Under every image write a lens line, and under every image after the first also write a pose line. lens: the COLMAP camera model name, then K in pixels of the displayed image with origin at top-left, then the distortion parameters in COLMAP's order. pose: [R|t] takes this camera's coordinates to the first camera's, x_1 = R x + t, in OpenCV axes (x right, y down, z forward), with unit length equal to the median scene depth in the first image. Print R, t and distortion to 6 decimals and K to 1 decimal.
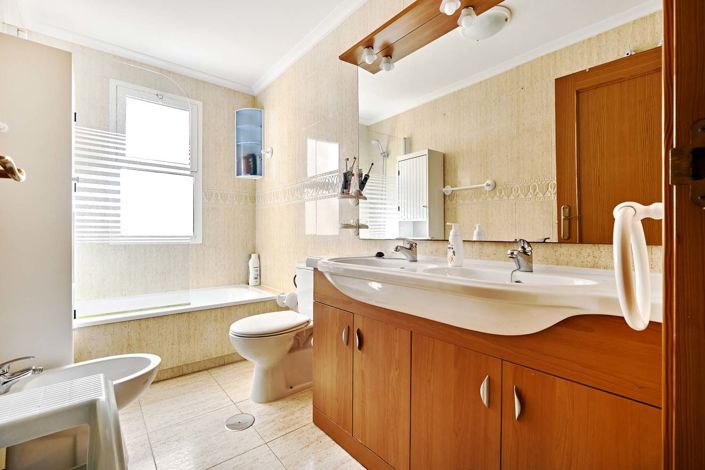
lens RADIAL K [[313.8, 0, 352.5], [0, 313.8, 235.0], [0, 0, 1]] dist [-0.002678, -0.000369]
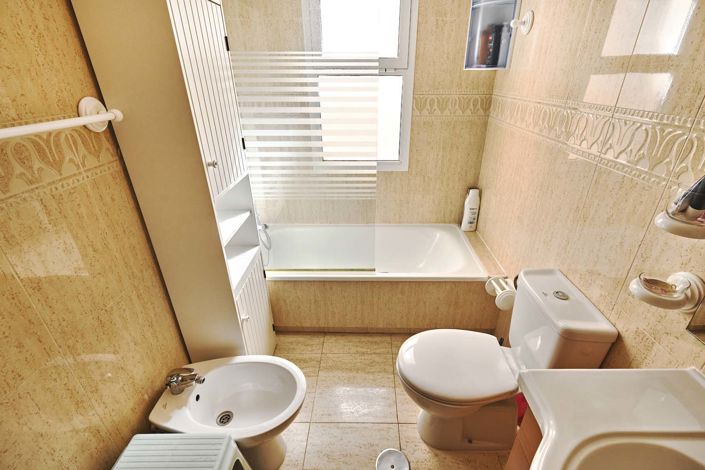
lens RADIAL K [[322.4, 0, 364.4], [0, 322.4, 233.9], [0, 0, 1]] dist [-0.001266, -0.000137]
pose [[0.767035, 0.286775, -0.573949, -0.059577], [-0.001884, 0.895555, 0.444948, -0.180774], [0.641603, -0.340209, 0.687462, 0.319943]]
